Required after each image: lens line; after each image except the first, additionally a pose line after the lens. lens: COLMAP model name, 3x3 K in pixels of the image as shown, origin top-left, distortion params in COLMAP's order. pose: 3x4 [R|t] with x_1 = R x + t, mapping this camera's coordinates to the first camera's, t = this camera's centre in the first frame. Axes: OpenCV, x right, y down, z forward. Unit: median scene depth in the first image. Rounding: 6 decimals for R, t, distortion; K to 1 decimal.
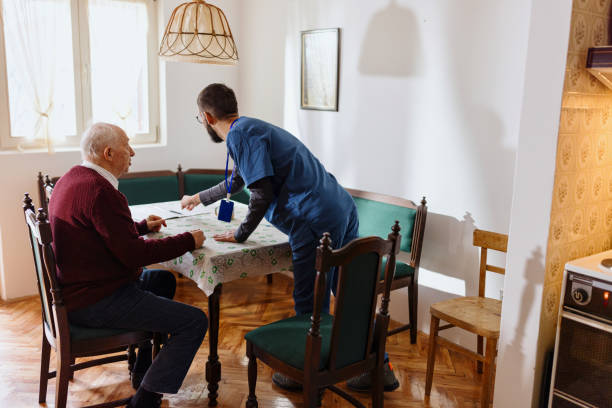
lens RADIAL K [[580.2, 0, 308.3], [0, 580.2, 199.7], [0, 0, 1]] dist [0.007758, -0.029109]
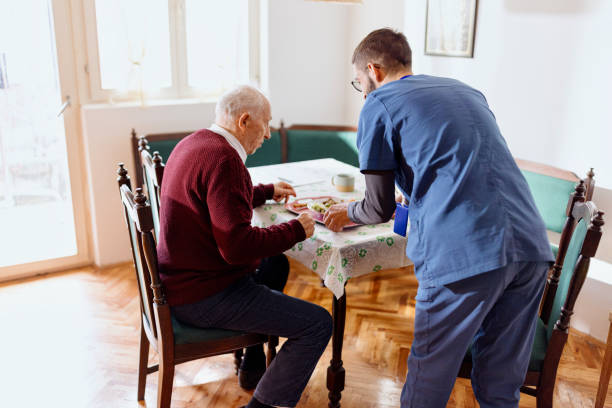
lens RADIAL K [[580.2, 0, 308.3], [0, 580.2, 199.7], [0, 0, 1]] dist [0.007758, -0.029109]
pose [[0.990867, 0.028607, -0.131773, -0.092181], [-0.015849, 0.995171, 0.096867, -0.037618], [0.133908, -0.093894, 0.986536, 0.178768]]
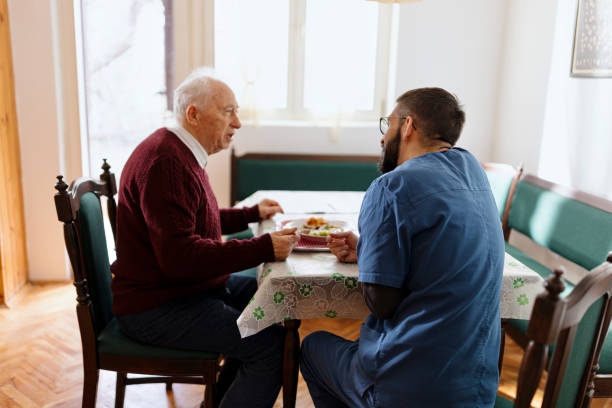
lens RADIAL K [[580.2, 0, 308.3], [0, 580.2, 199.7], [0, 0, 1]] dist [0.007758, -0.029109]
pose [[0.825600, 0.110276, -0.553375, 0.184331], [-0.106220, 0.993557, 0.039522, -0.014854], [0.554168, 0.026150, 0.831994, 0.408539]]
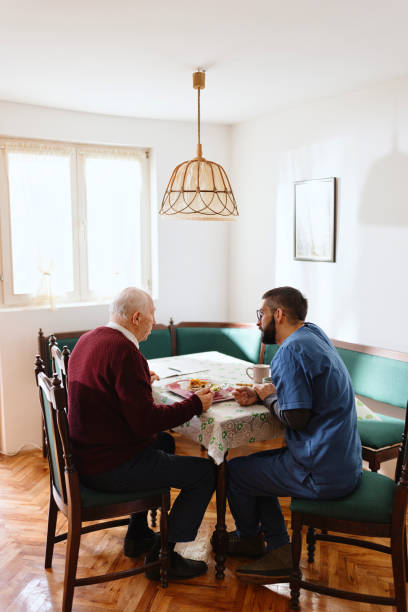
lens RADIAL K [[580.2, 0, 204.0], [0, 580.2, 306.0], [0, 0, 1]] dist [0.007758, -0.029109]
pose [[0.992080, -0.012403, -0.124995, -0.062091], [0.004519, 0.997993, -0.063162, -0.027176], [0.125528, 0.062097, 0.990145, 0.028261]]
